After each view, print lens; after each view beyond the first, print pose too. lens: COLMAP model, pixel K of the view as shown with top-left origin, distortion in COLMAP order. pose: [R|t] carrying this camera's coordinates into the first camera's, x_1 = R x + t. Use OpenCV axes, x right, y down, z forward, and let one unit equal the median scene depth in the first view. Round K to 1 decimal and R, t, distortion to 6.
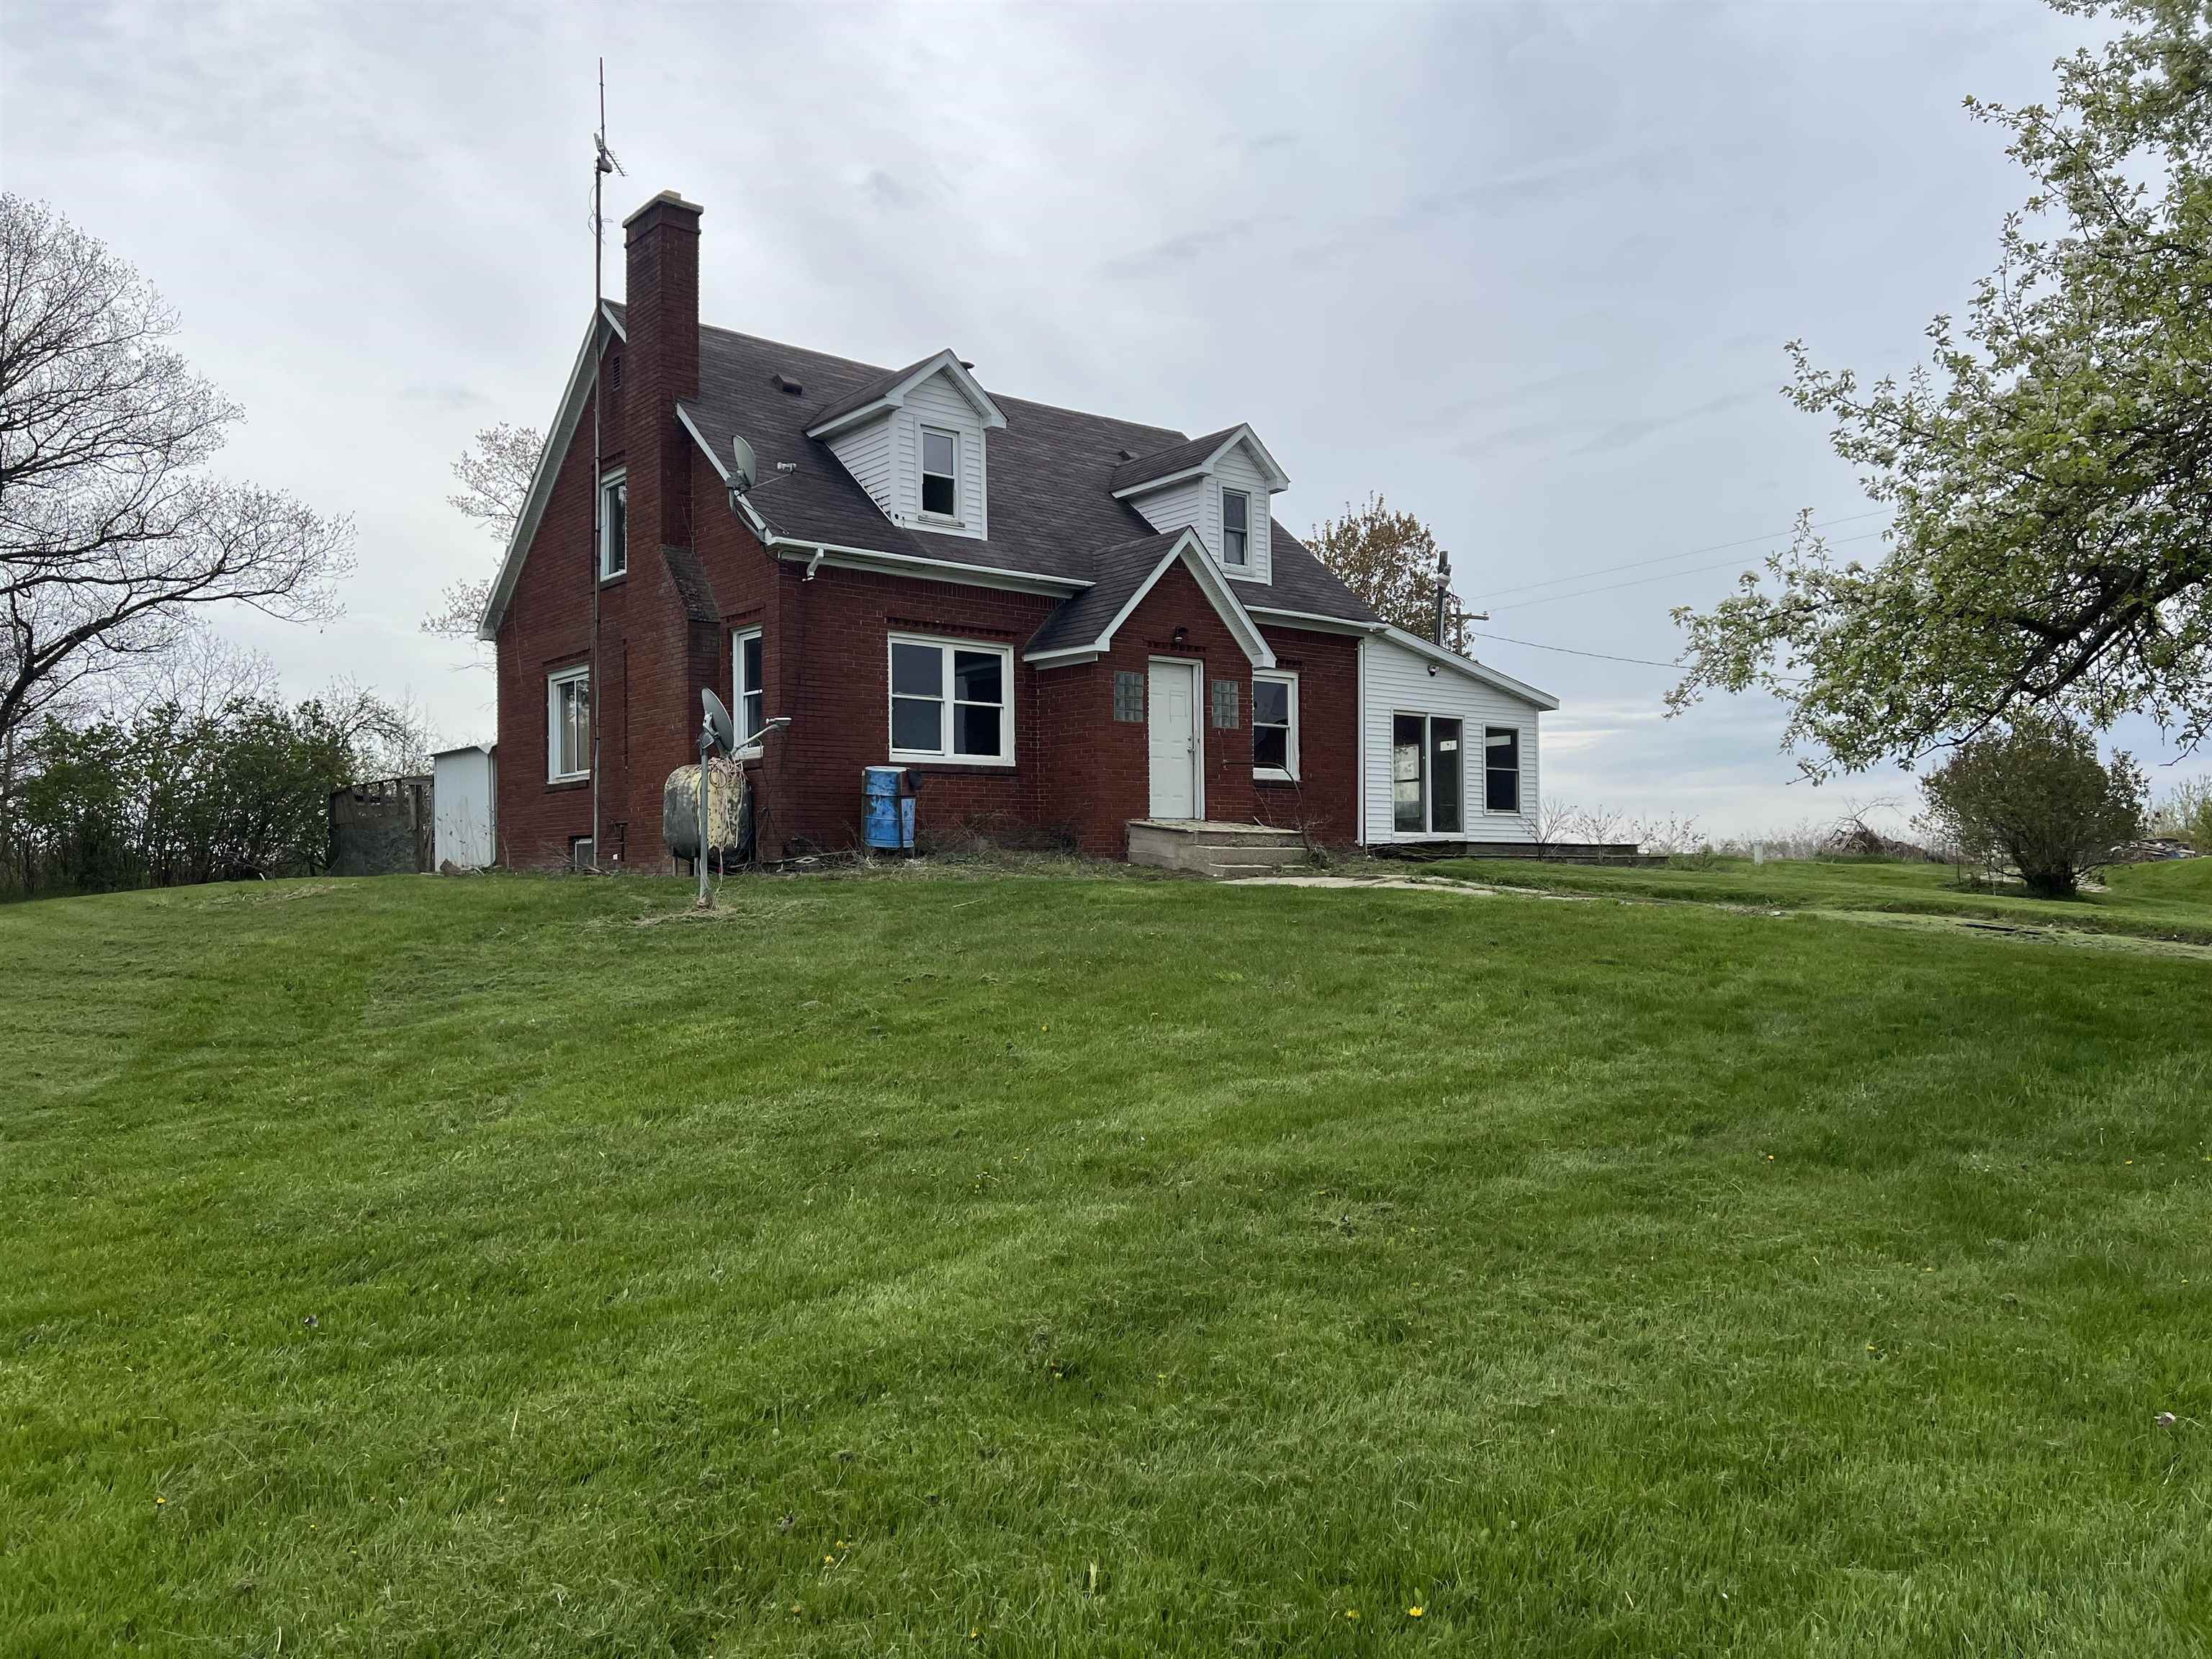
lens RADIAL K [[1634.1, 0, 1106.0], [0, 1634.1, 829.5], [0, 0, 1]] dist [0.002479, 0.000603]
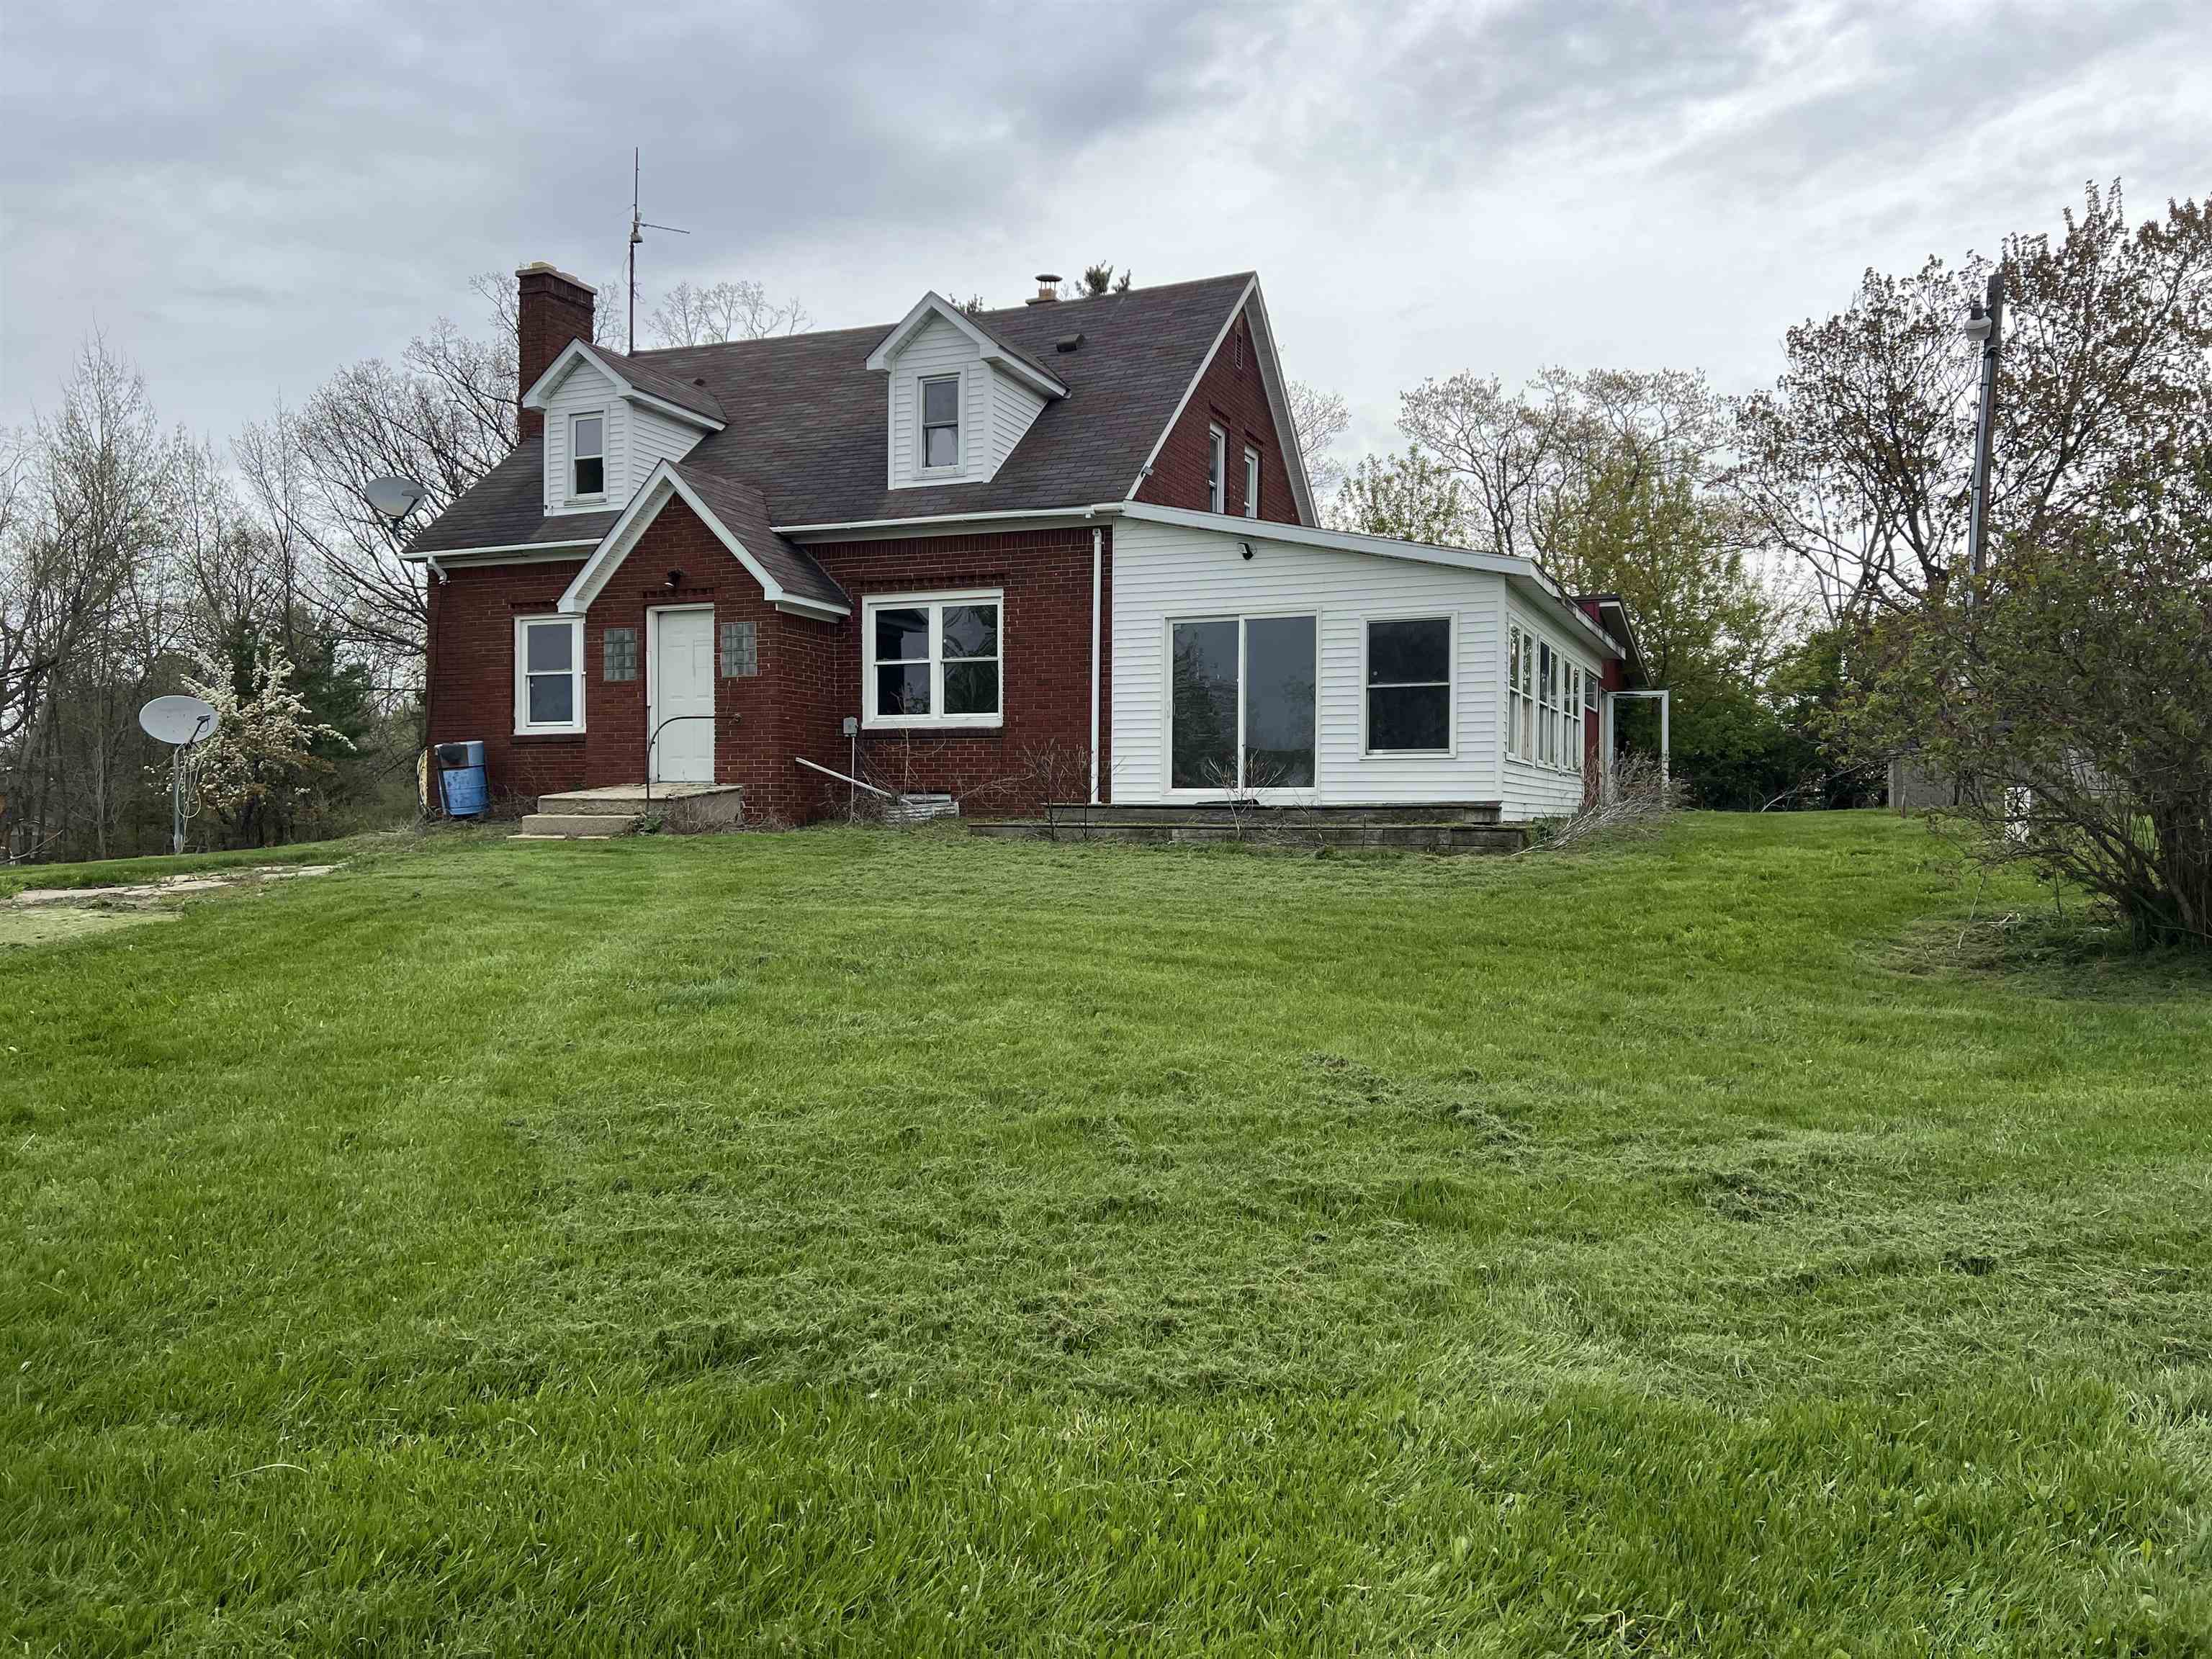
lens RADIAL K [[1634.1, 0, 1106.0], [0, 1634.1, 829.5], [0, 0, 1]] dist [0.002479, 0.000603]
pose [[0.473206, 0.002209, -0.880949, 0.813468], [0.006050, 0.999965, 0.005758, 0.015351], [0.880931, -0.008054, 0.473176, 0.654582]]
